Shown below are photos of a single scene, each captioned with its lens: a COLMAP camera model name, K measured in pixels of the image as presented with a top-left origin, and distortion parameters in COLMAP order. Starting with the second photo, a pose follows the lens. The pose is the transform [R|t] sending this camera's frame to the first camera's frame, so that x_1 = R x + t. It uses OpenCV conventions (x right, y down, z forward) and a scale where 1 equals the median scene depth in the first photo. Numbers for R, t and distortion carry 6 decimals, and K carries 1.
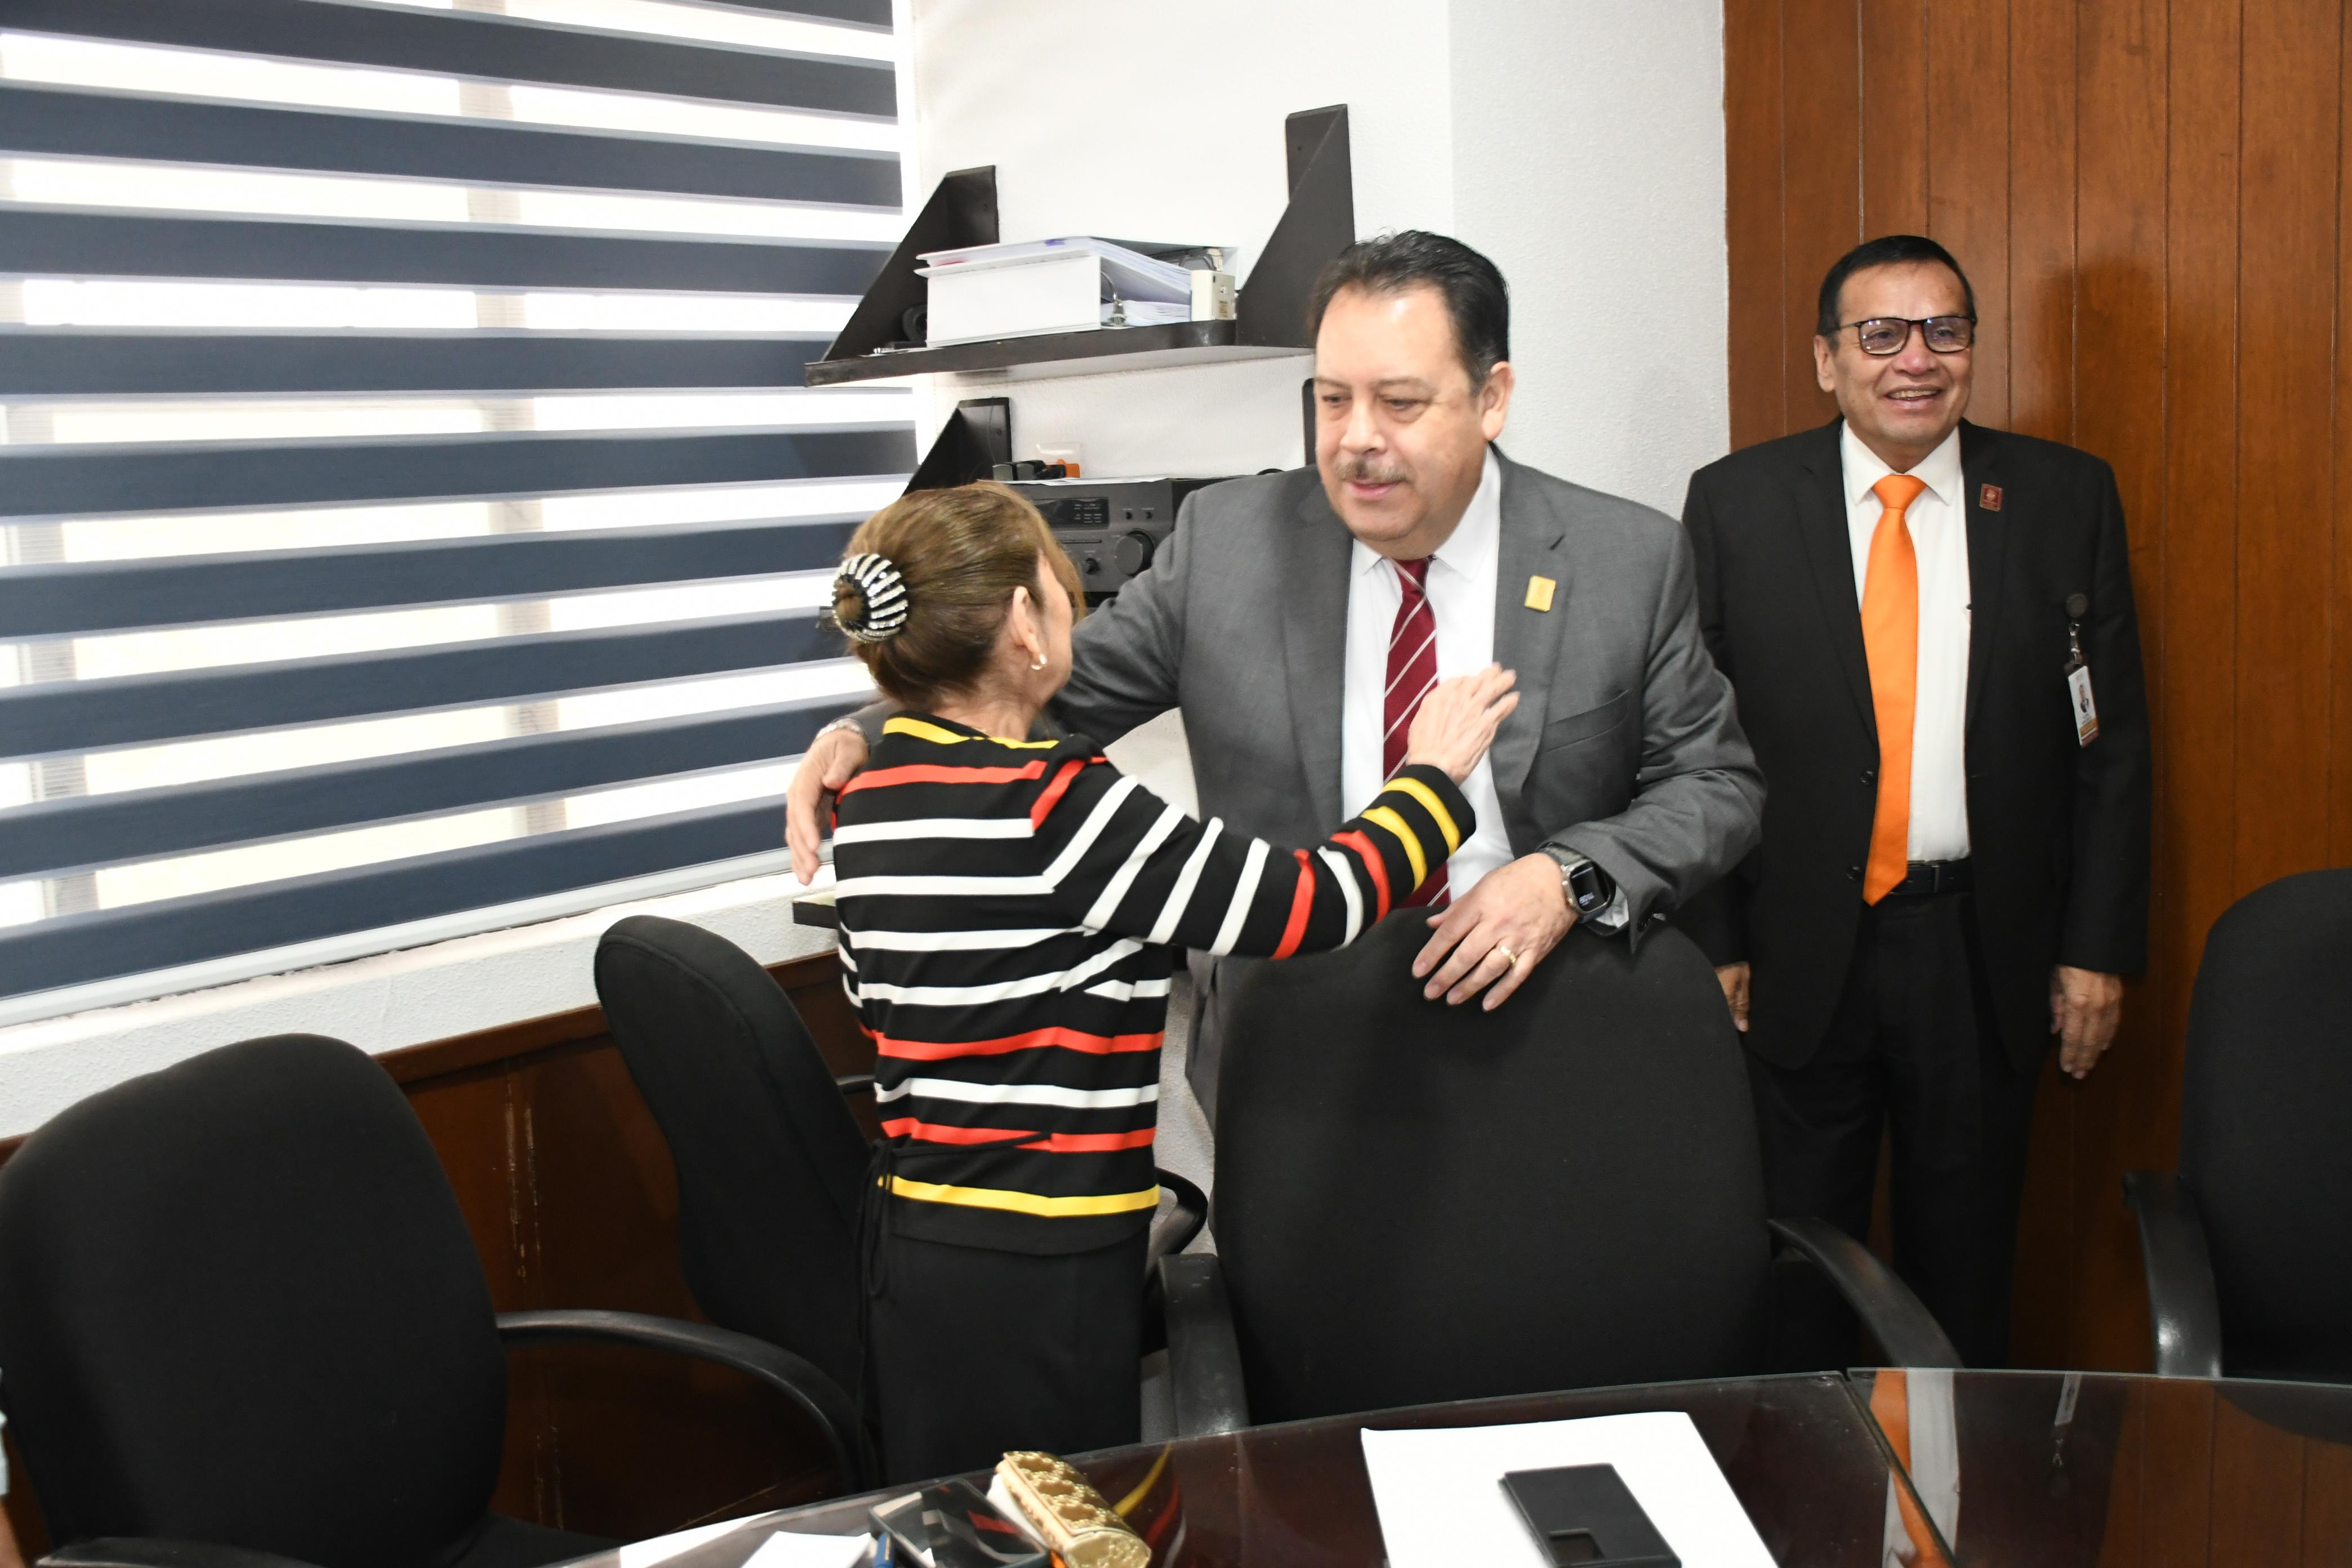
lens RADIAL K [[2520.7, 0, 1176.0], [0, 2520.7, 784.0], [0, 0, 1]] dist [-0.006619, -0.002595]
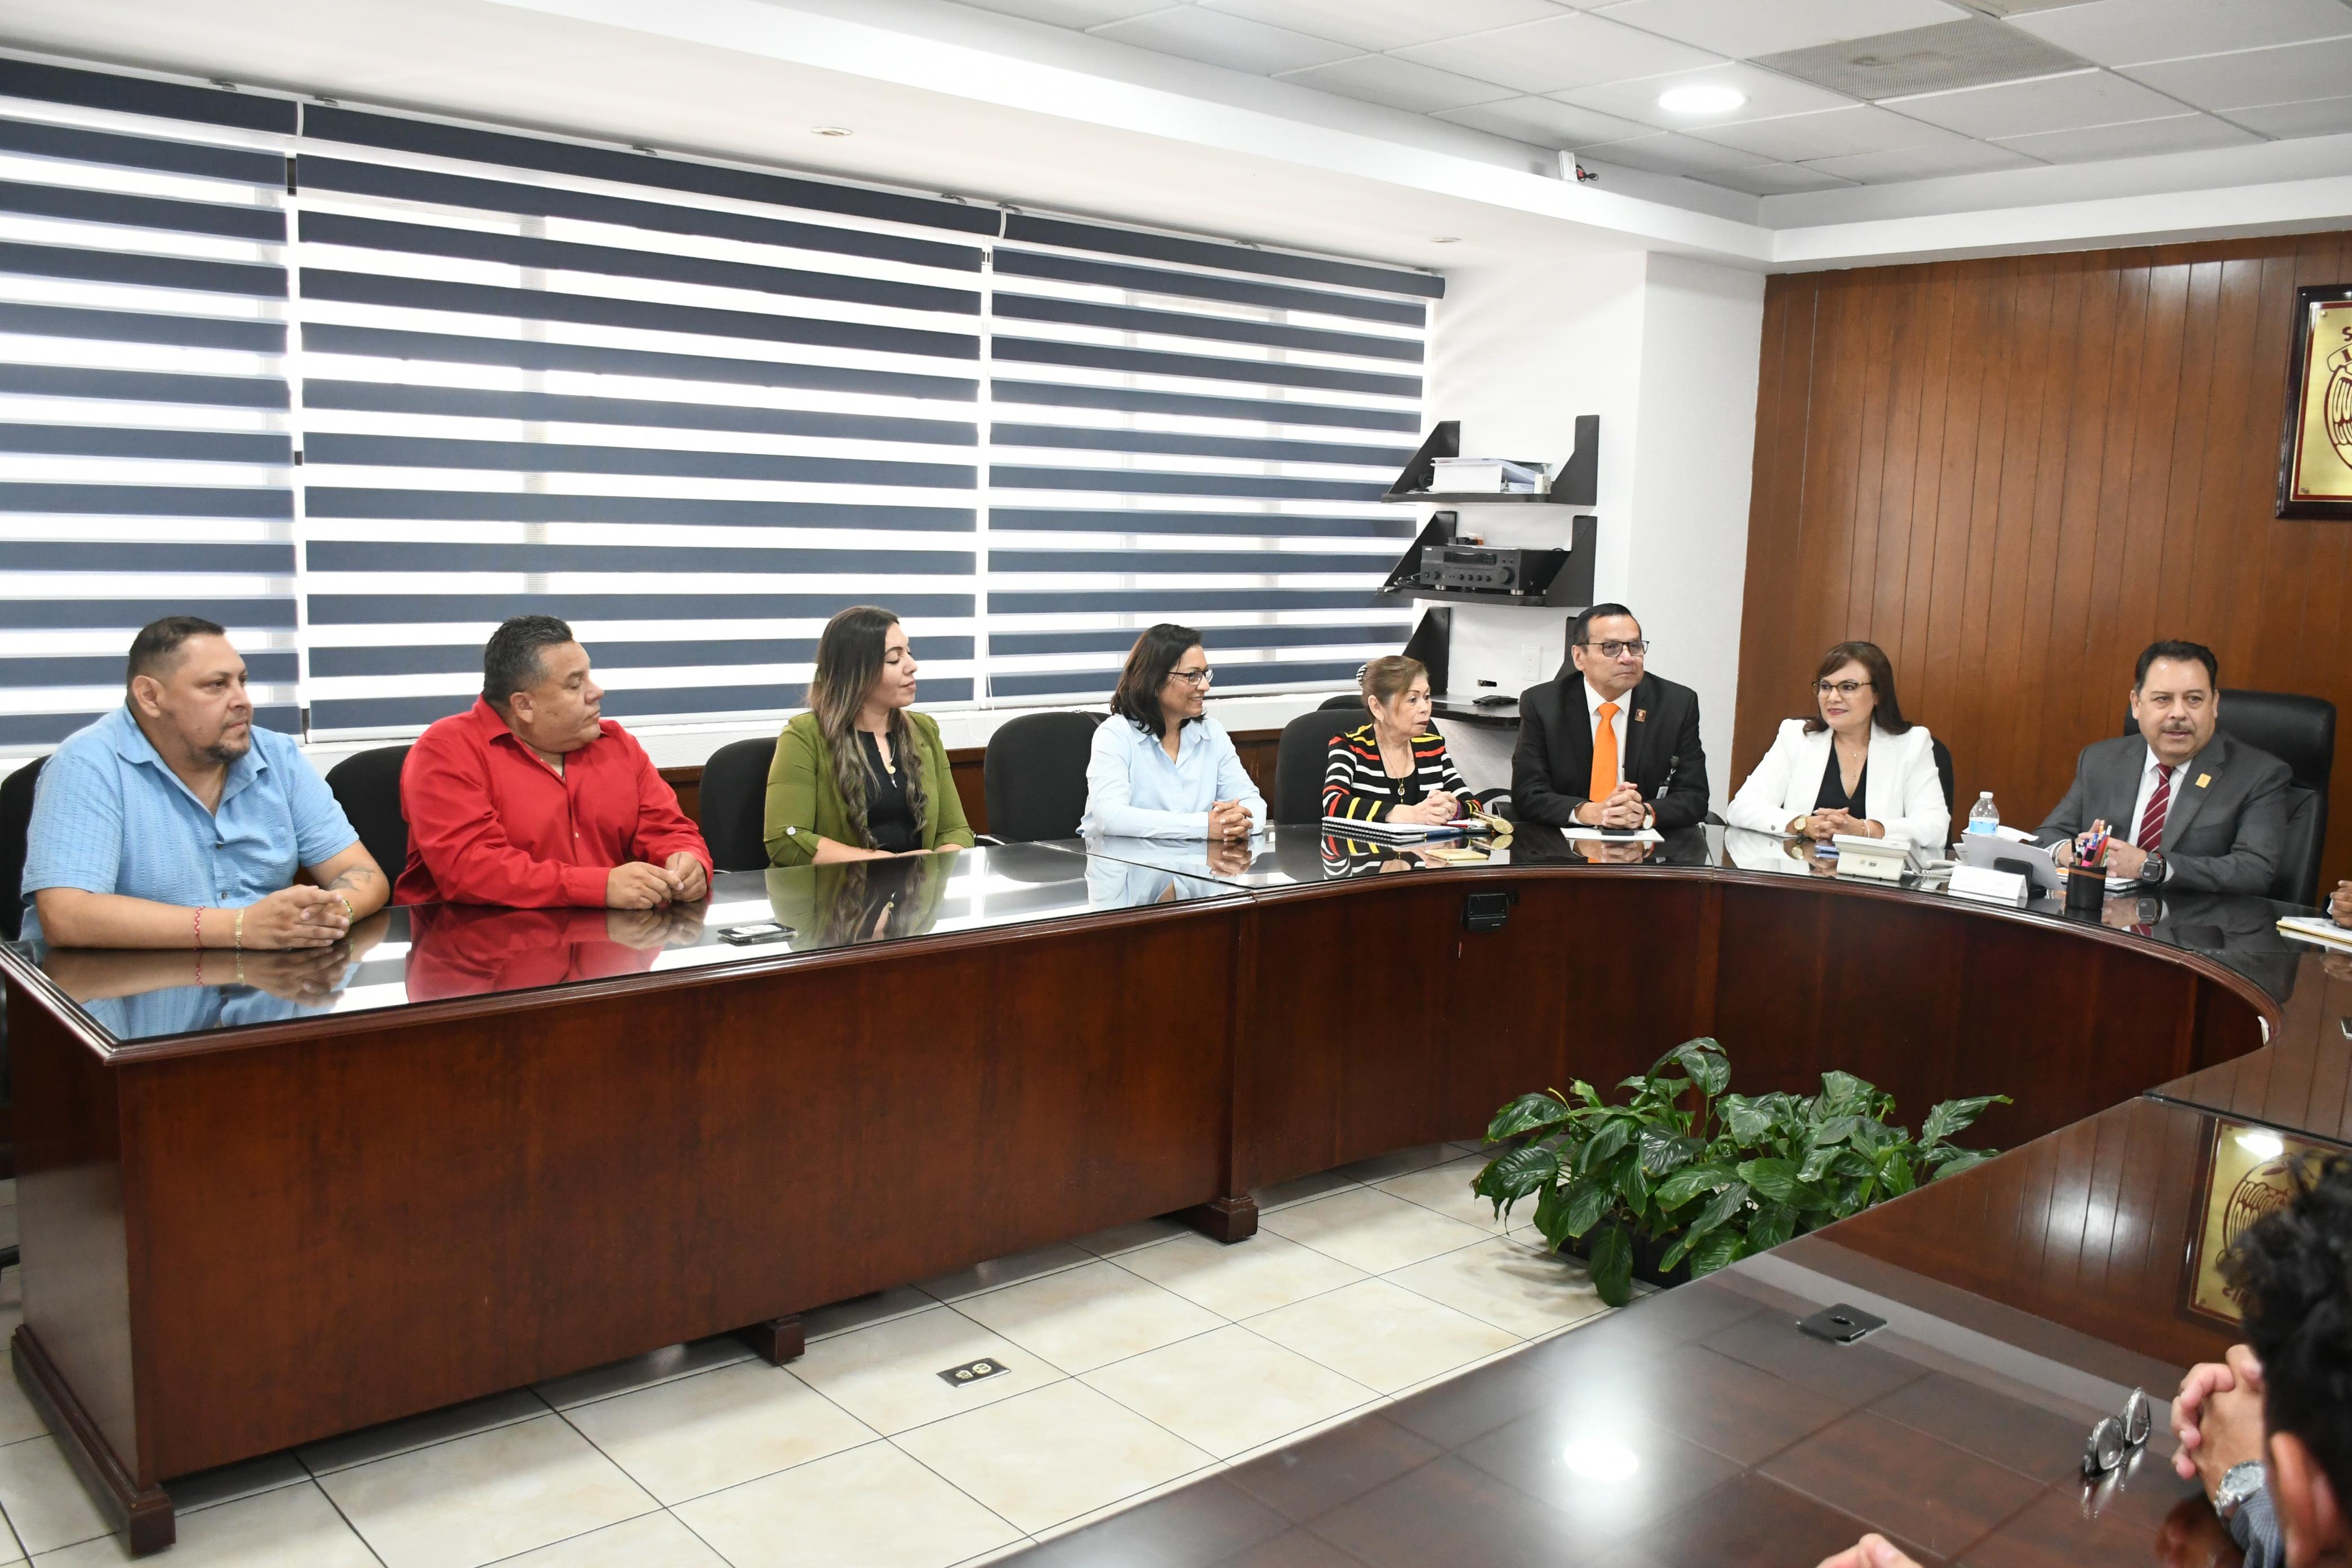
lens RADIAL K [[1943.3, 0, 1176.0], [0, 1943.3, 784.0], [0, 0, 1]] dist [-0.024913, -0.001029]
pose [[0.985071, 0.093912, -0.144277, -0.037781], [-0.092181, 0.995568, 0.018653, 0.113132], [0.145390, -0.005075, 0.989361, -1.009470]]
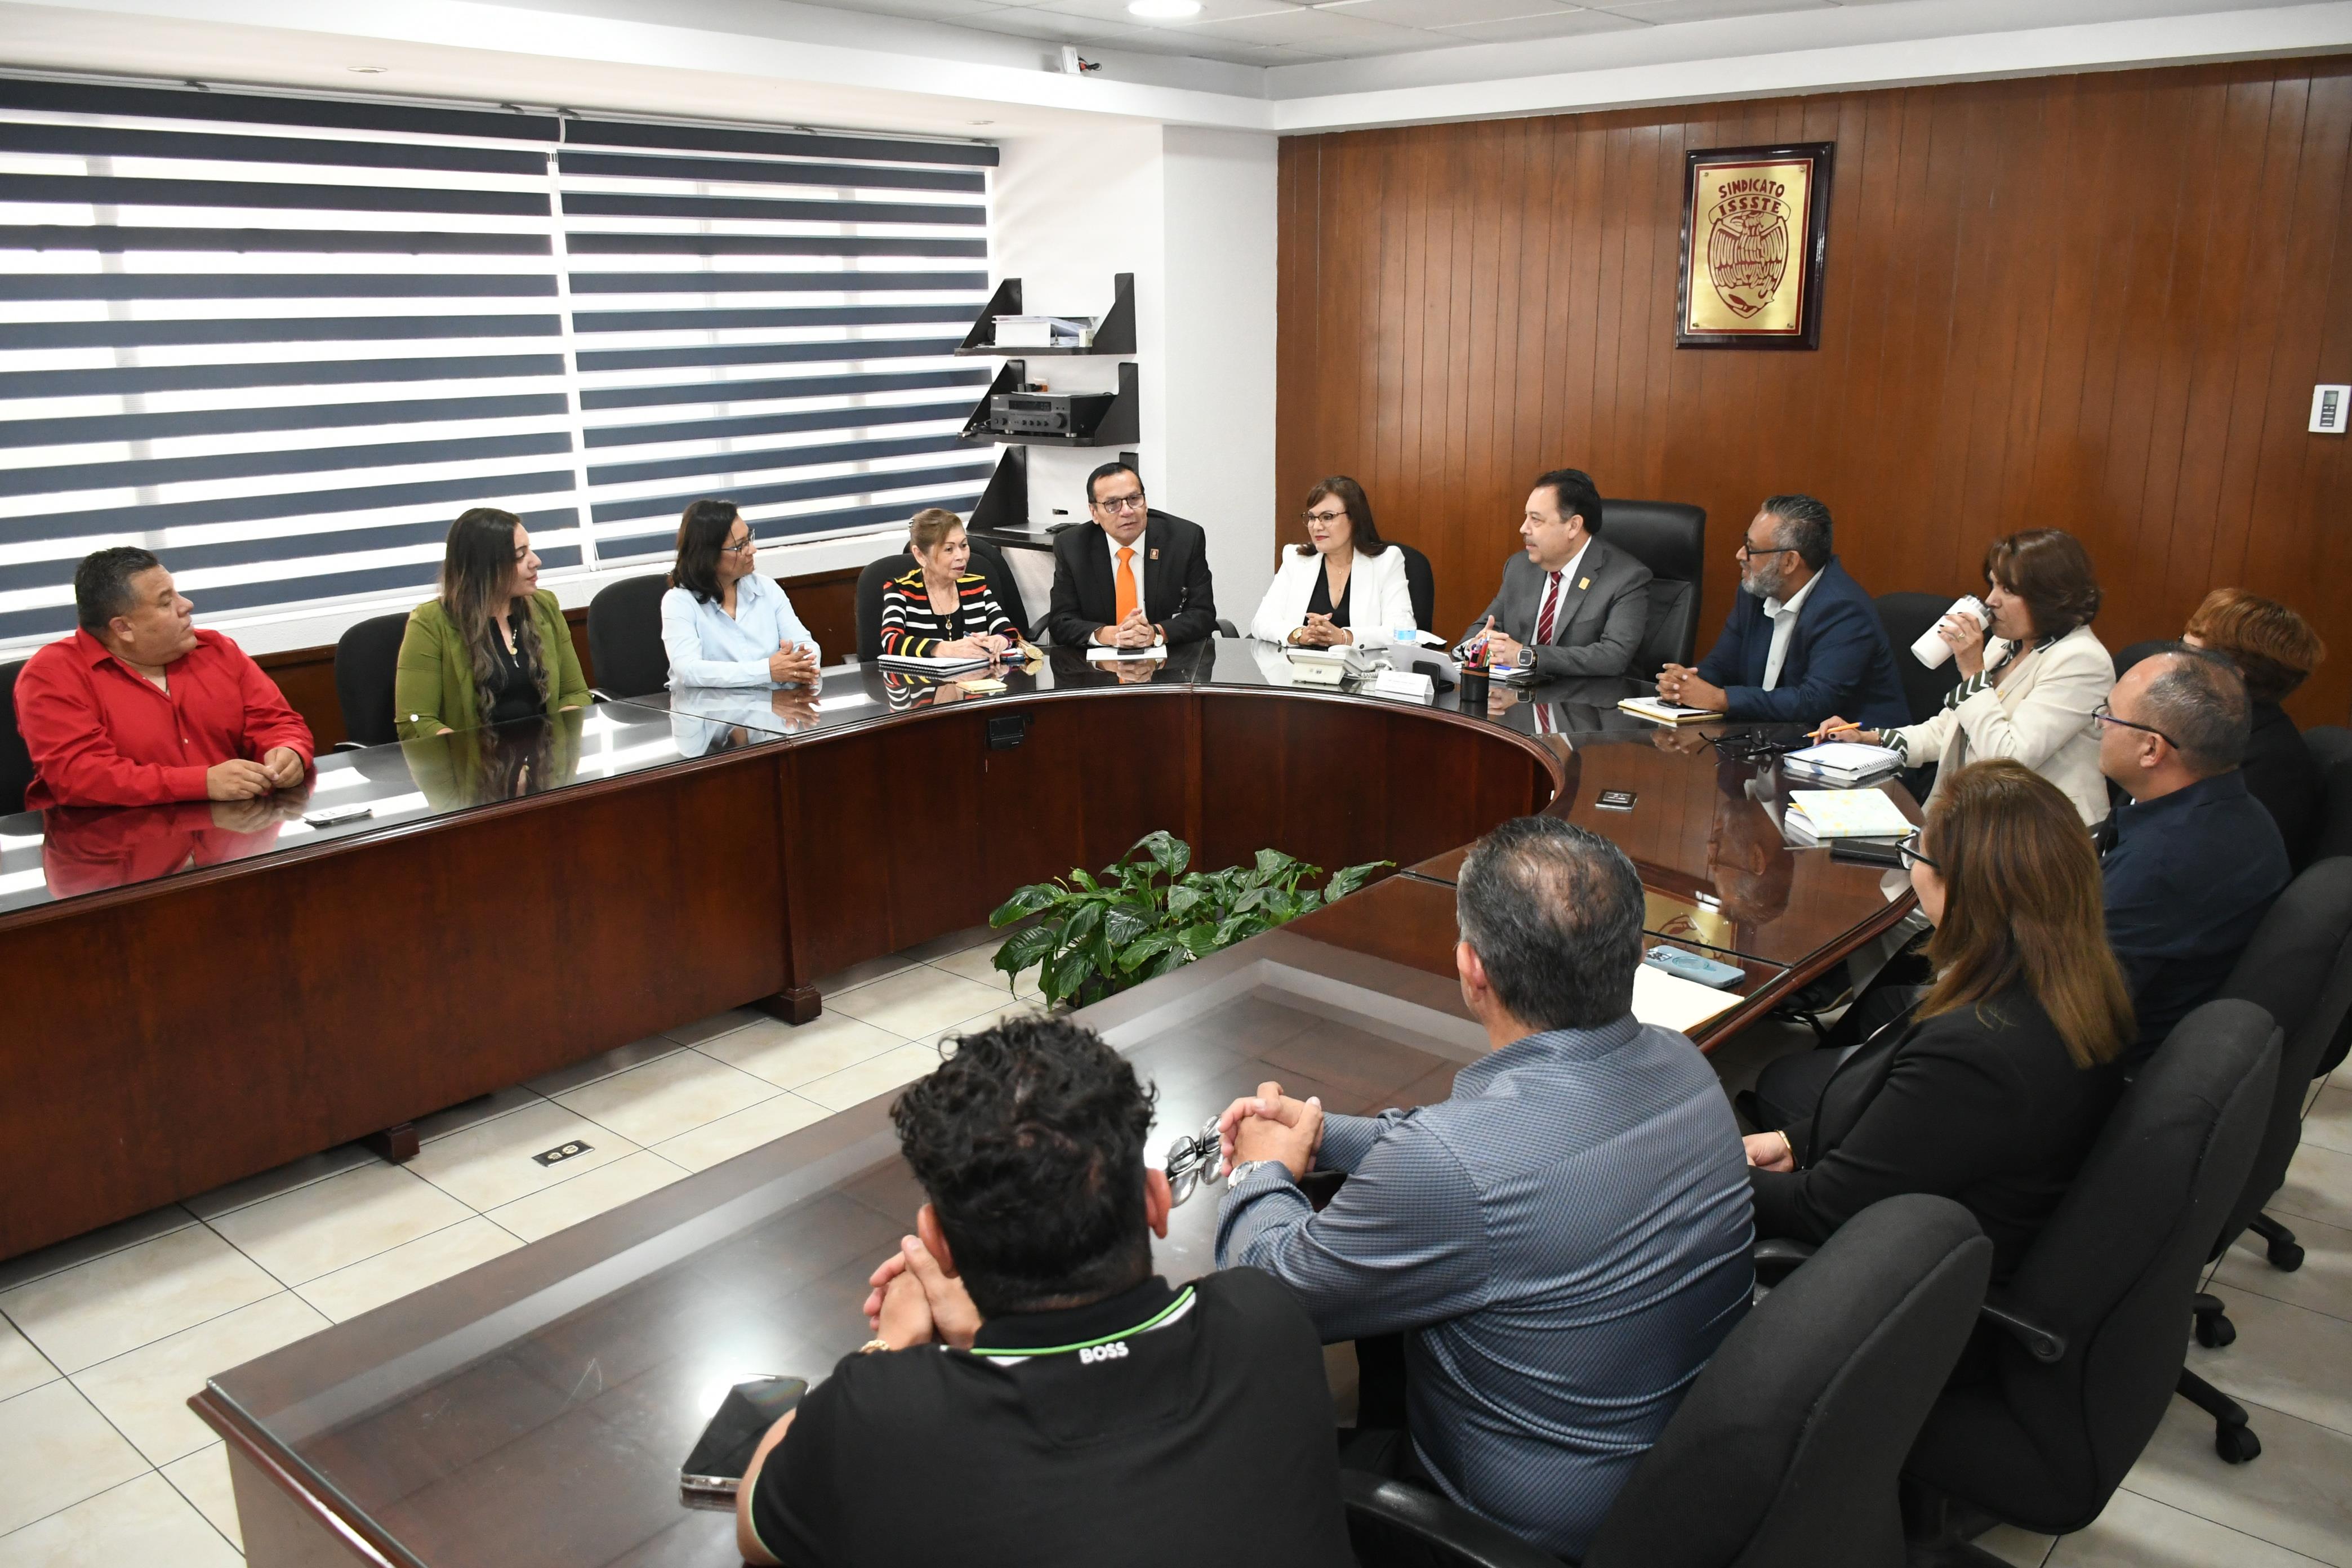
lens RADIAL K [[1810.0, 0, 1176.0], [0, 1810.0, 784.0], [0, 0, 1]] dist [-0.019902, -0.002561]
pose [[0.999388, 0.034677, -0.004651, 0.137242], [-0.033706, 0.989885, 0.137807, 0.036786], [0.009383, -0.137565, 0.990448, -1.142832]]
